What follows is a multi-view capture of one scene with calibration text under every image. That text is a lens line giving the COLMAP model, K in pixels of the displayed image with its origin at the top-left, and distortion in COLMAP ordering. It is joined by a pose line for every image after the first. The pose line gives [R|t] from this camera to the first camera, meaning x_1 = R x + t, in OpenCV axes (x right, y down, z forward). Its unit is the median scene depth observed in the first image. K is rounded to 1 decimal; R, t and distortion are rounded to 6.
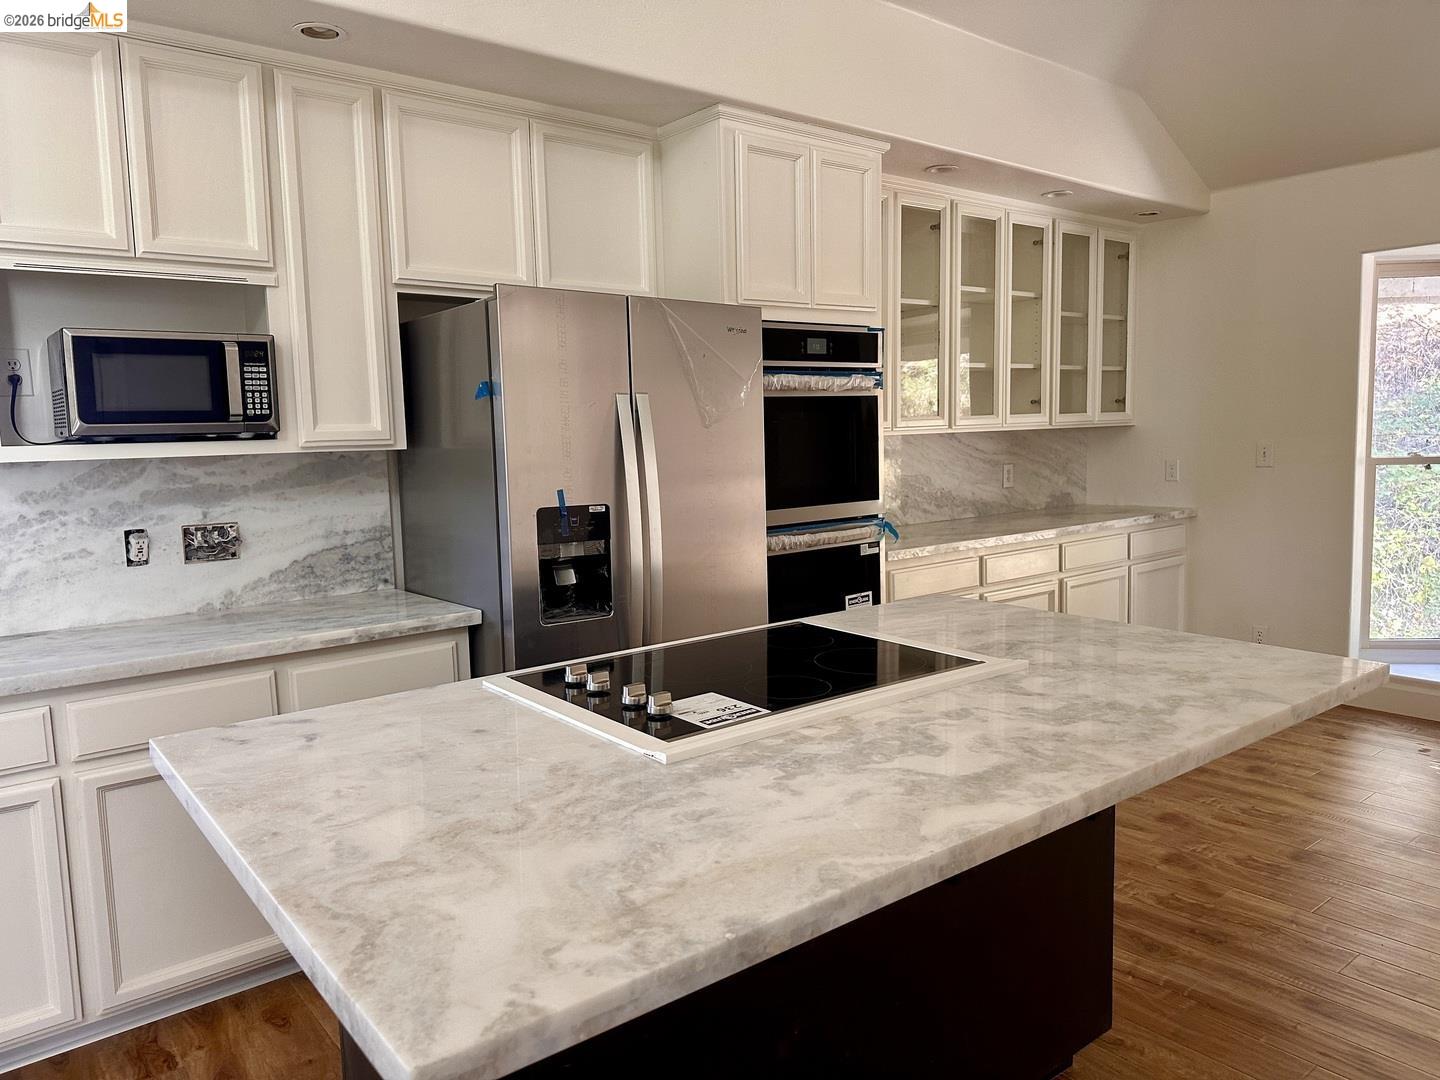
lens RADIAL K [[1010.4, 0, 720.0], [0, 1010.4, 540.0], [0, 0, 1]] dist [0.035359, -0.001869]
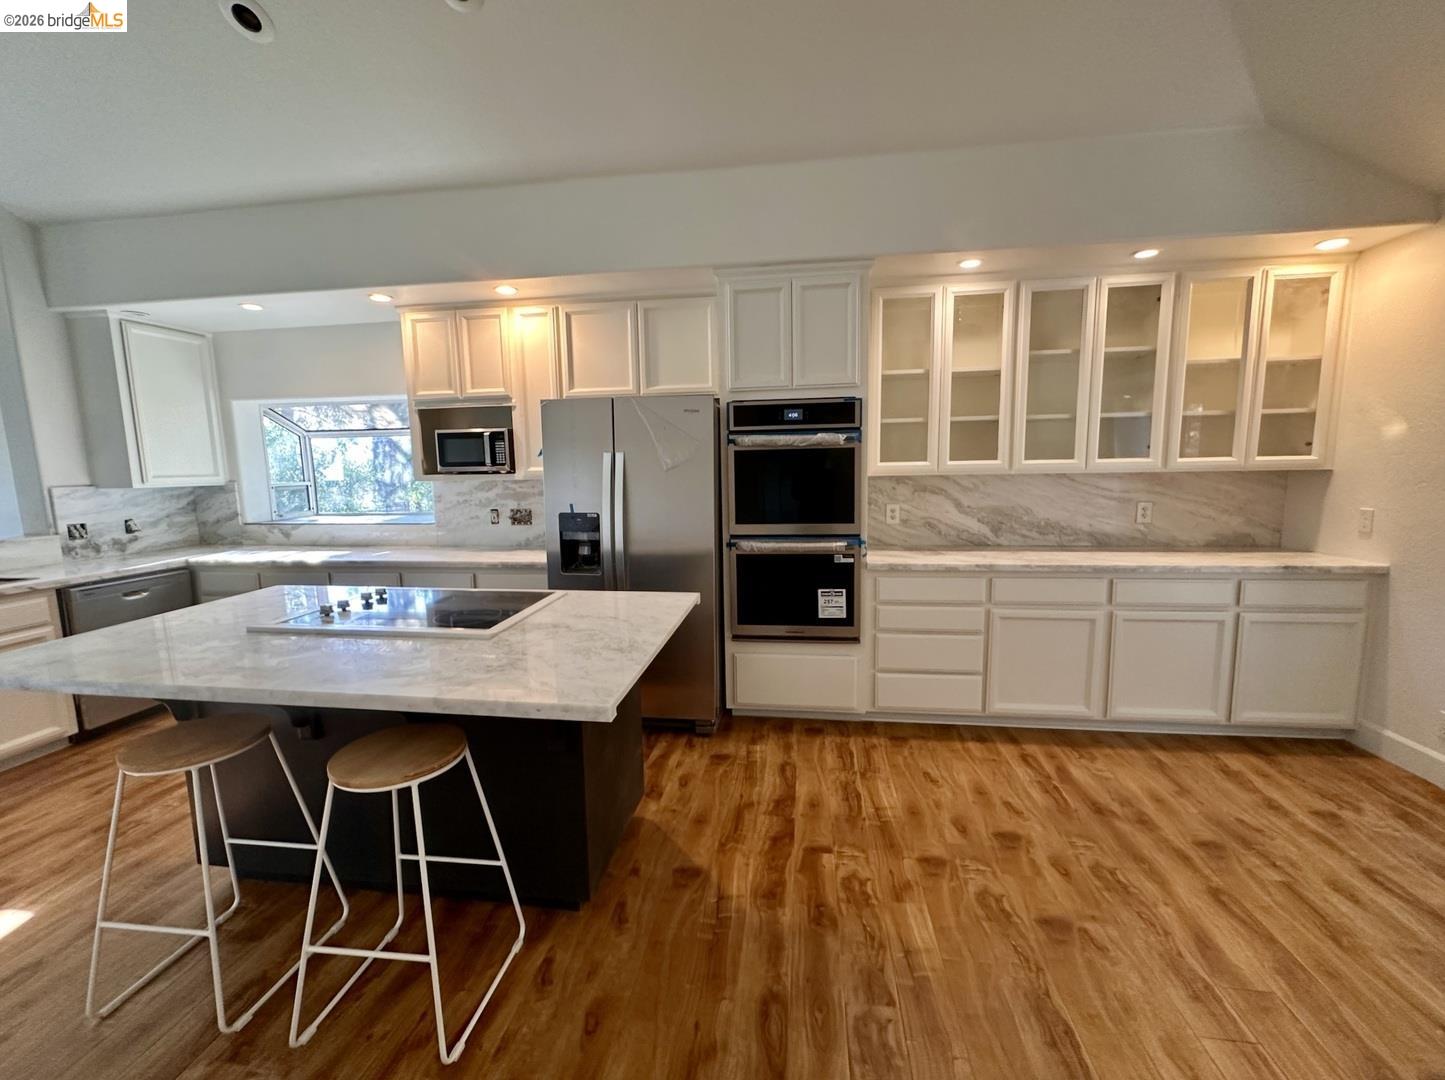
lens RADIAL K [[579.2, 0, 722.5], [0, 579.2, 540.0], [0, 0, 1]] dist [0.000060, -0.000026]
pose [[0.693191, 0.108214, -0.712584, 0.631243], [-0.079584, 0.994111, 0.073548, -0.065111], [0.716346, 0.005727, 0.697721, 0.342304]]
